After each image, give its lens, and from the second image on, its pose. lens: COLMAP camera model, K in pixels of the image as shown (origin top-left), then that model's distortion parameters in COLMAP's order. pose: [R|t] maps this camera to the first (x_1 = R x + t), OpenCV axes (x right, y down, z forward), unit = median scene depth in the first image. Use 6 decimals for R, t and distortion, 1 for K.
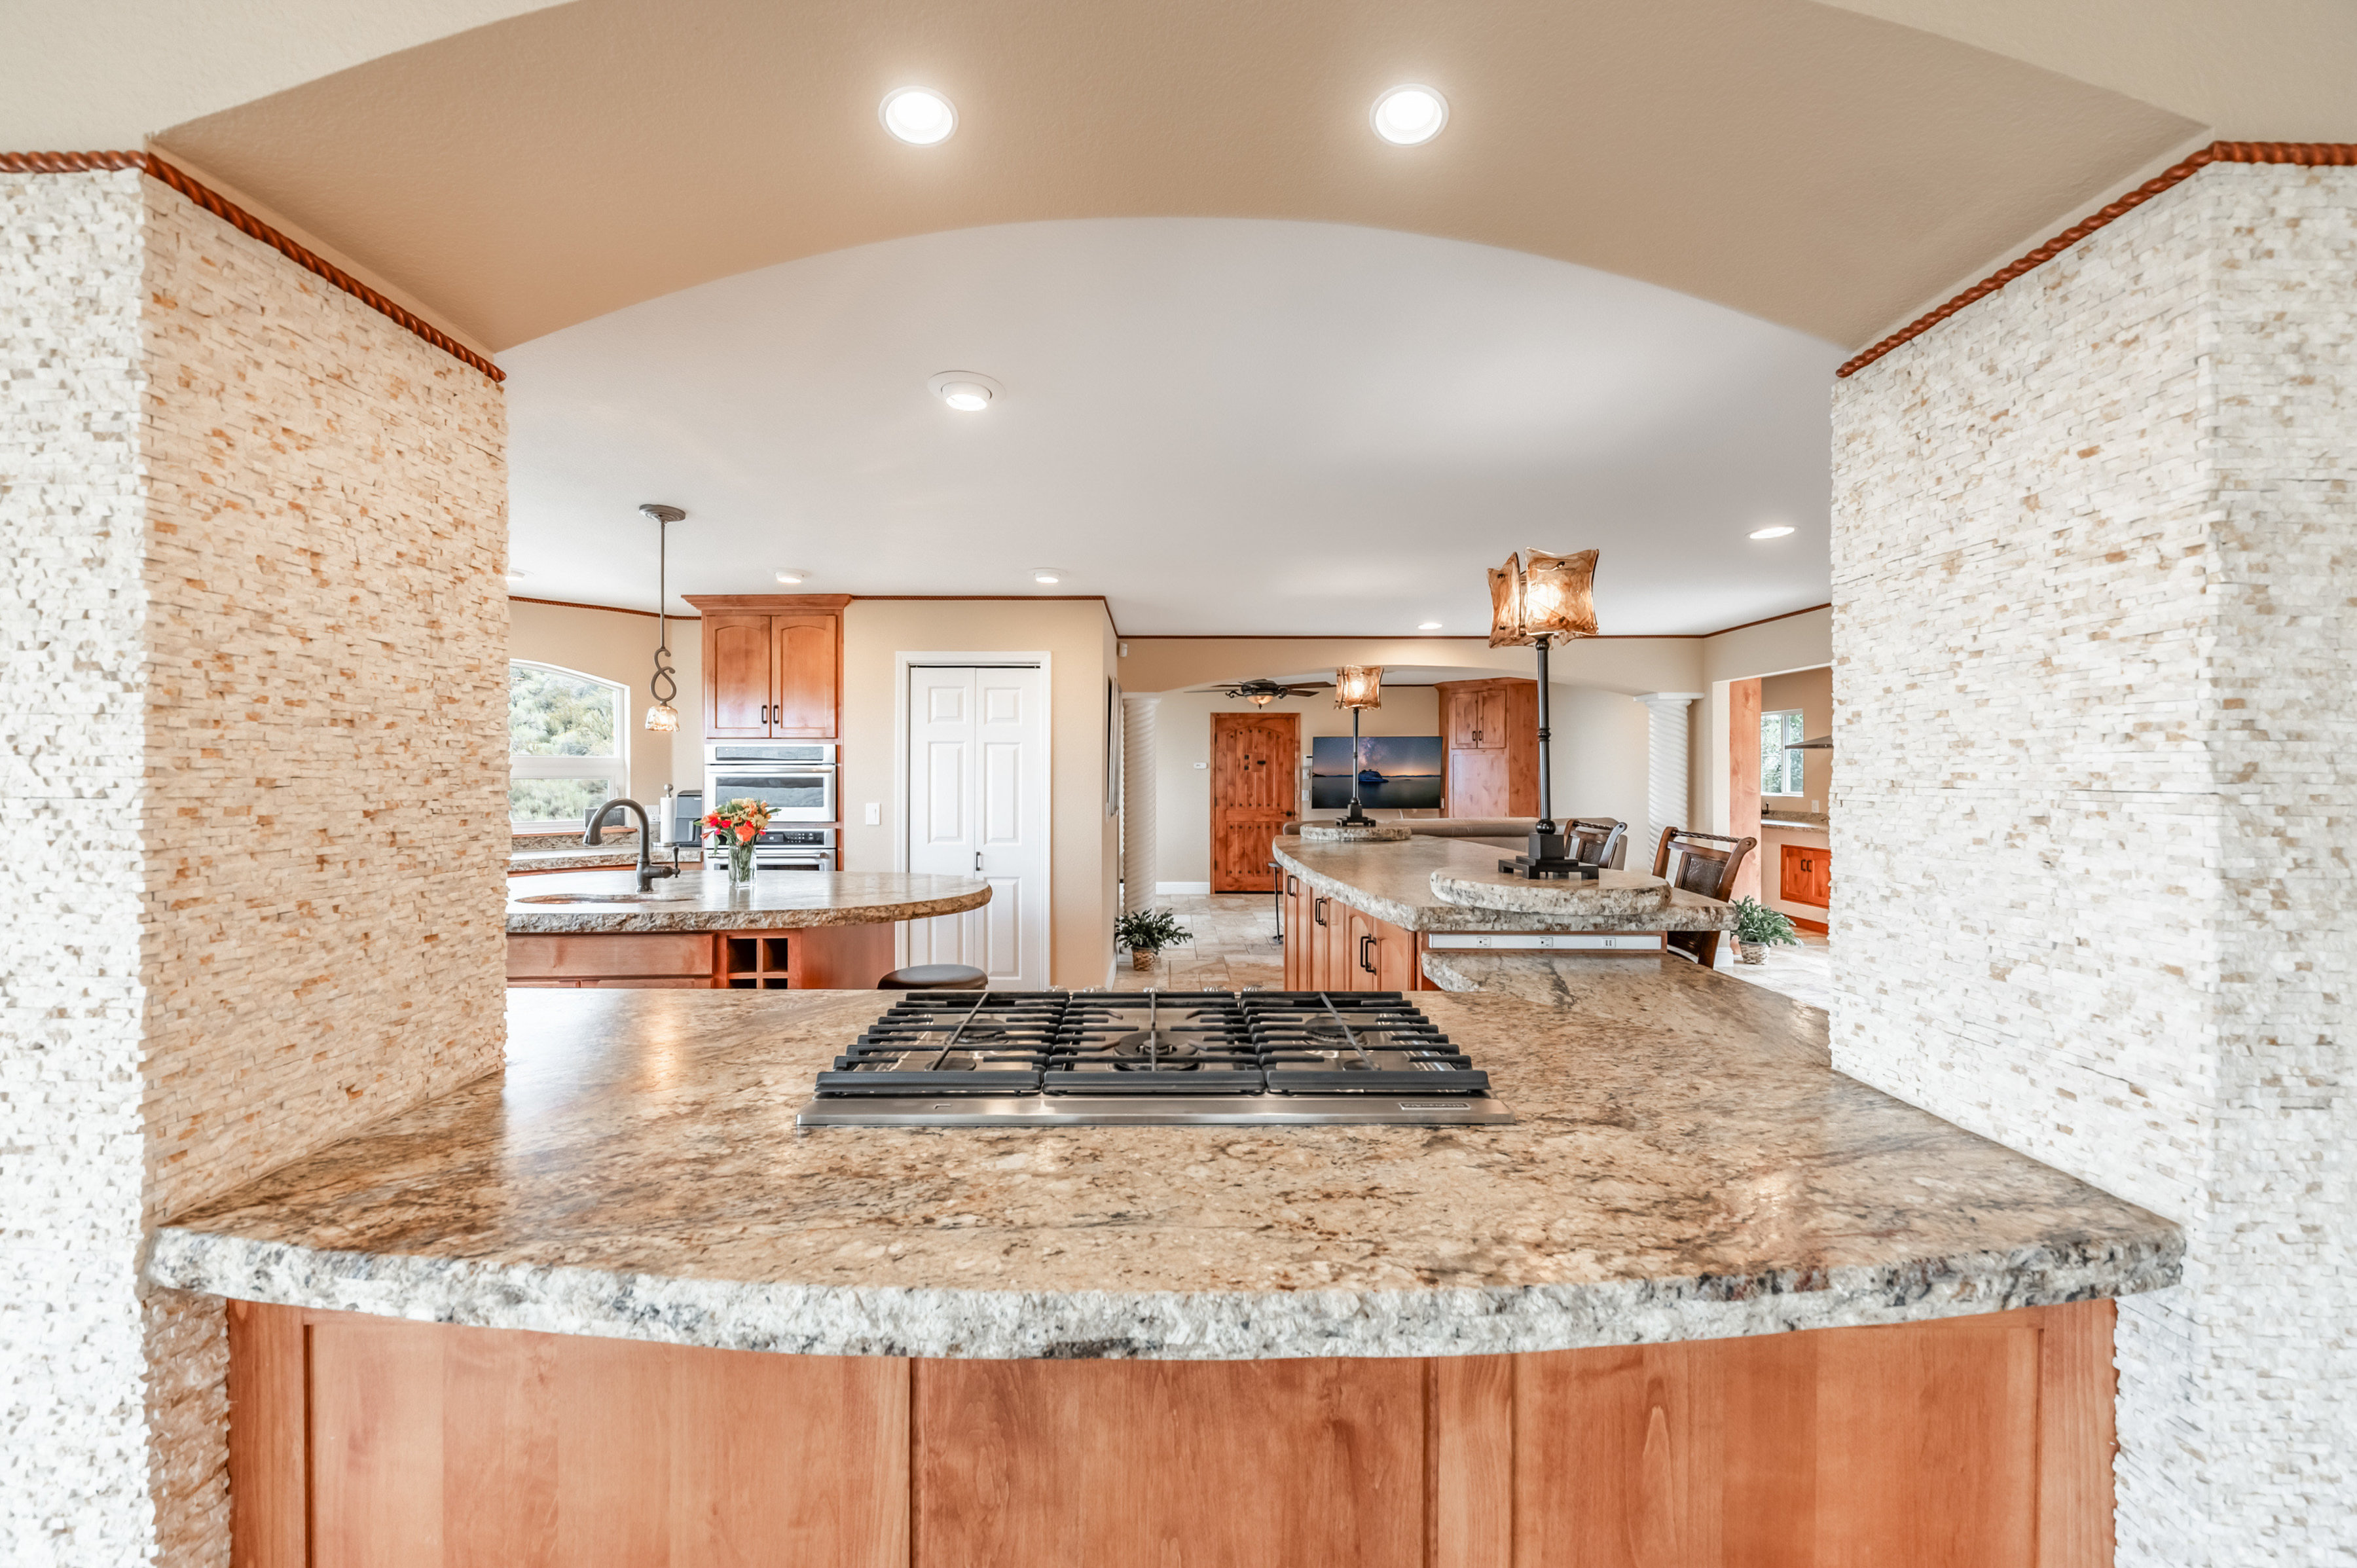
lens RADIAL K [[830.1, 0, 1166.8], [0, 830.1, 787.7], [0, 0, 1]] dist [0.009291, -0.004847]
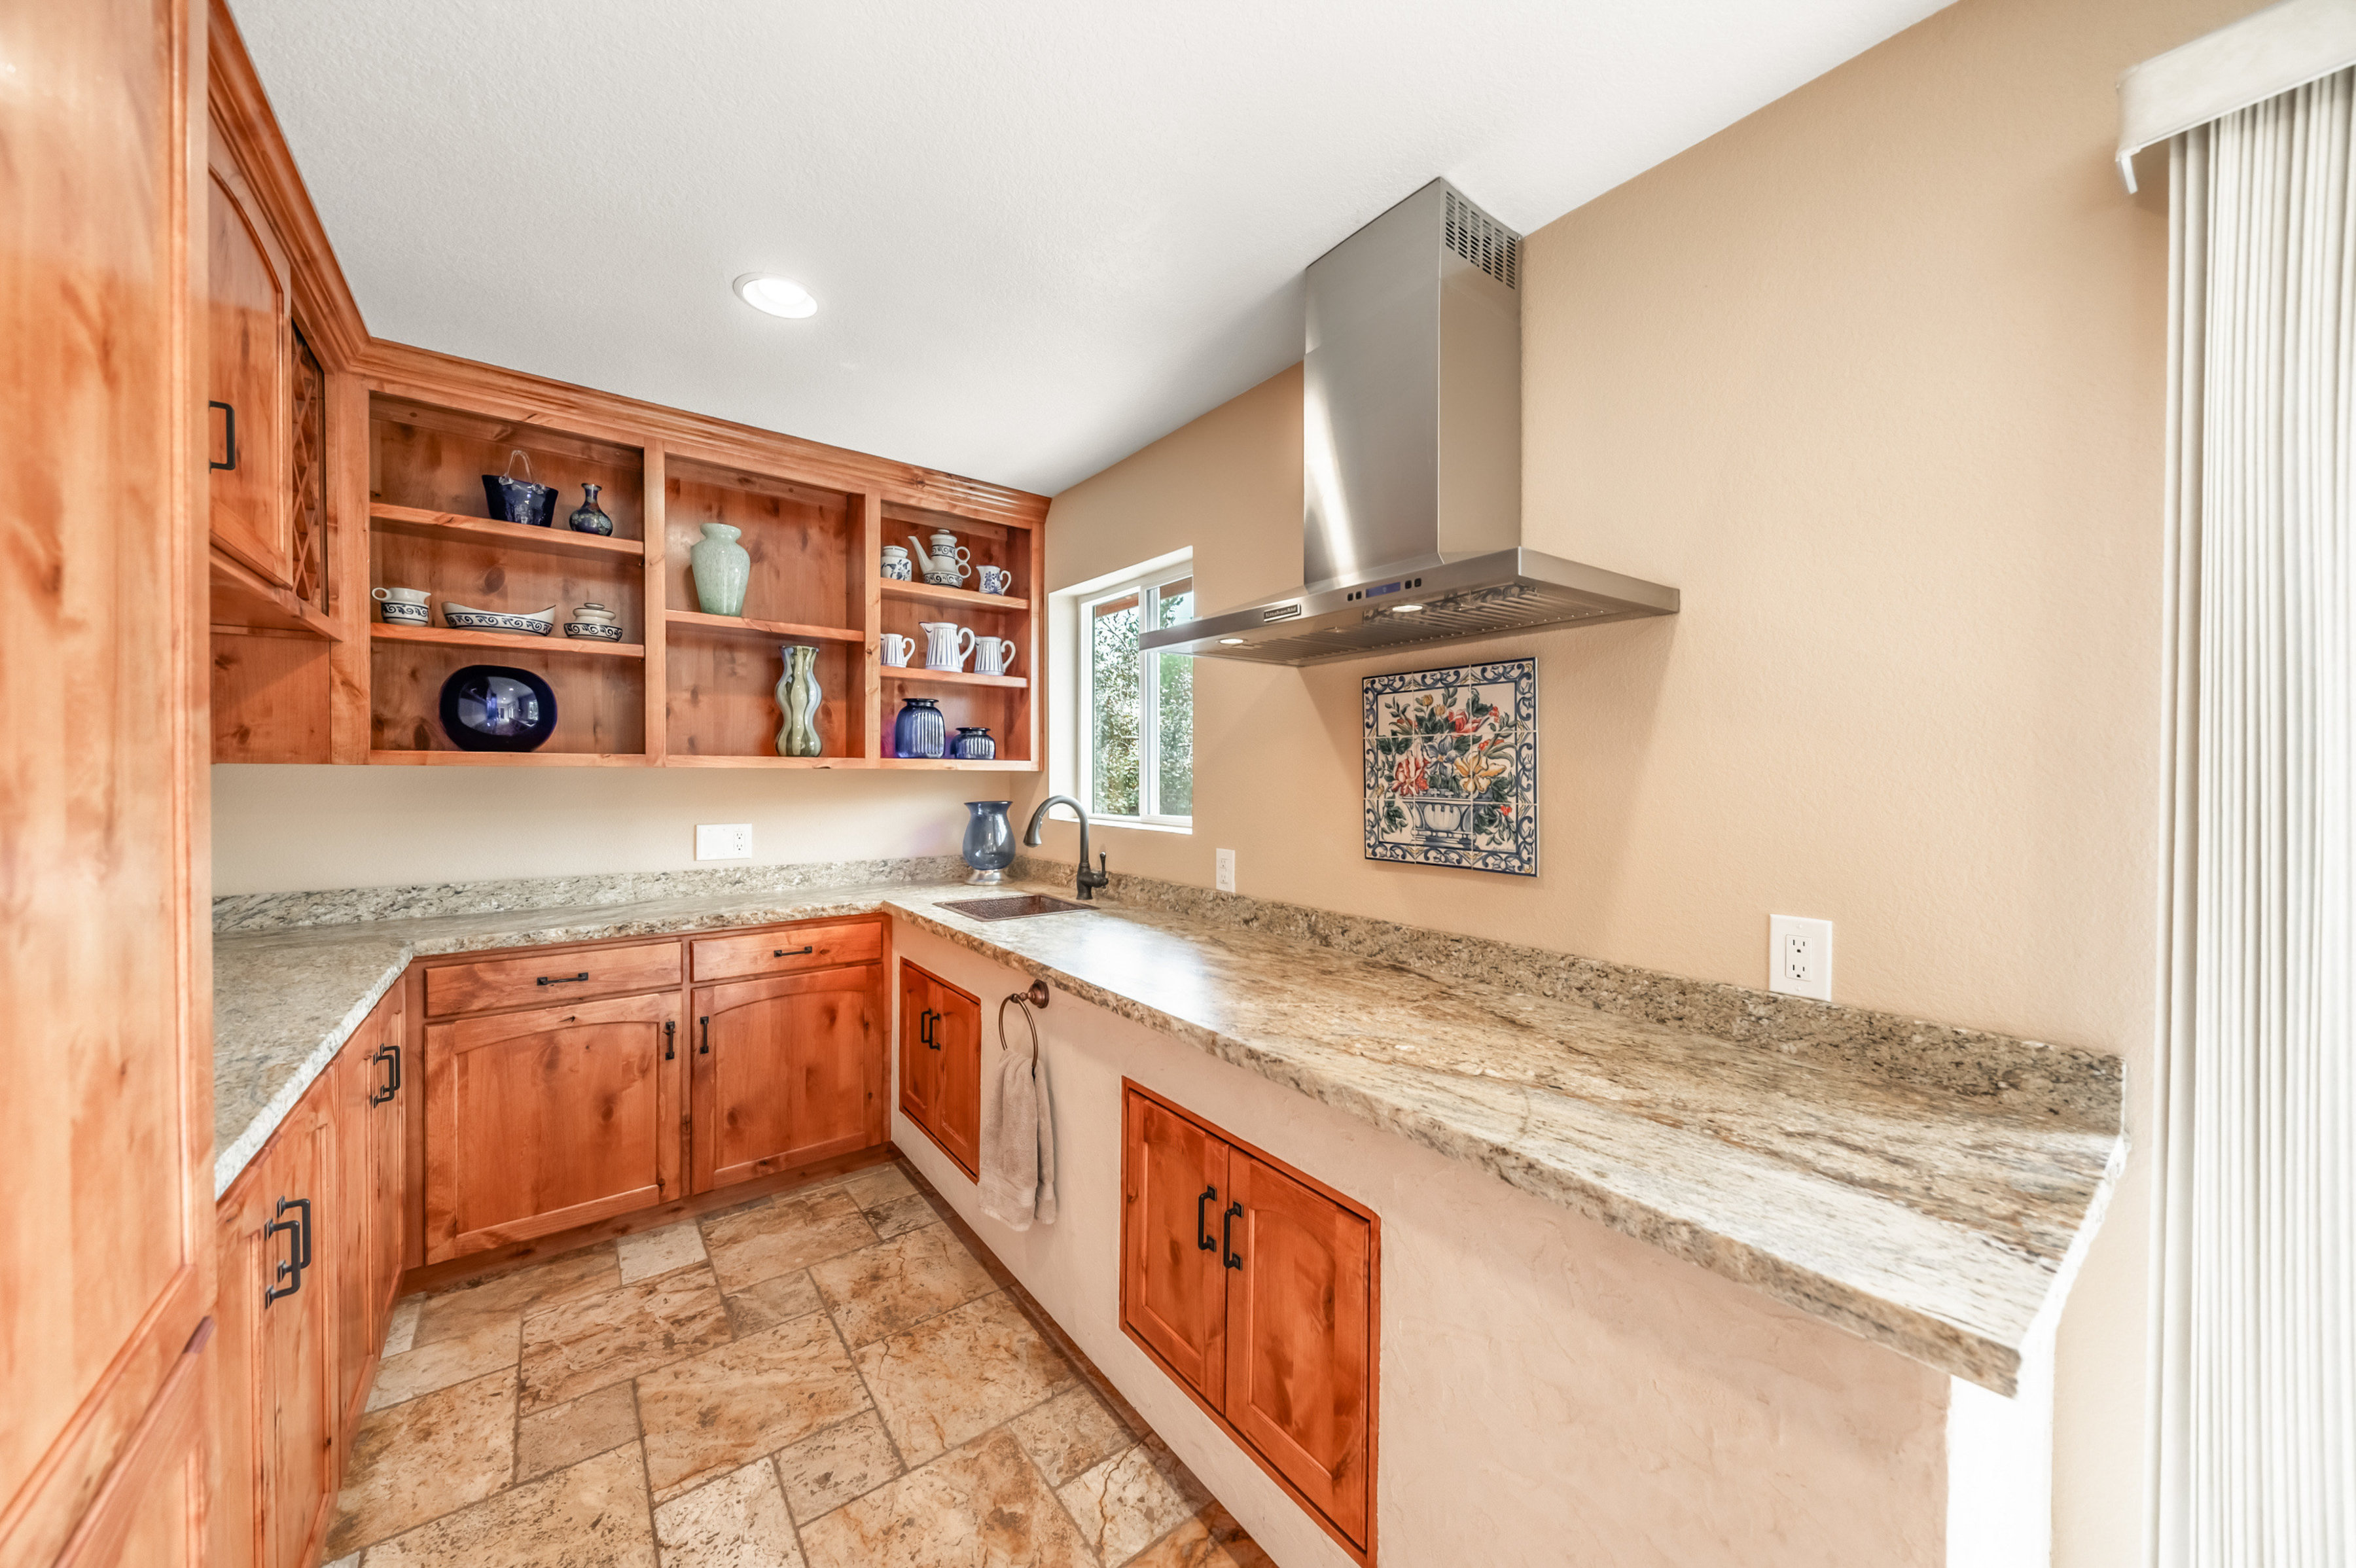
lens RADIAL K [[829.8, 0, 1166.3], [0, 829.8, 787.7], [0, 0, 1]] dist [0.009291, -0.004847]
pose [[0.799877, -0.006466, 0.600129, 0.620864], [0.006000, 0.999978, 0.002776, -0.006242], [-0.600134, 0.001380, 0.799899, 0.824781]]
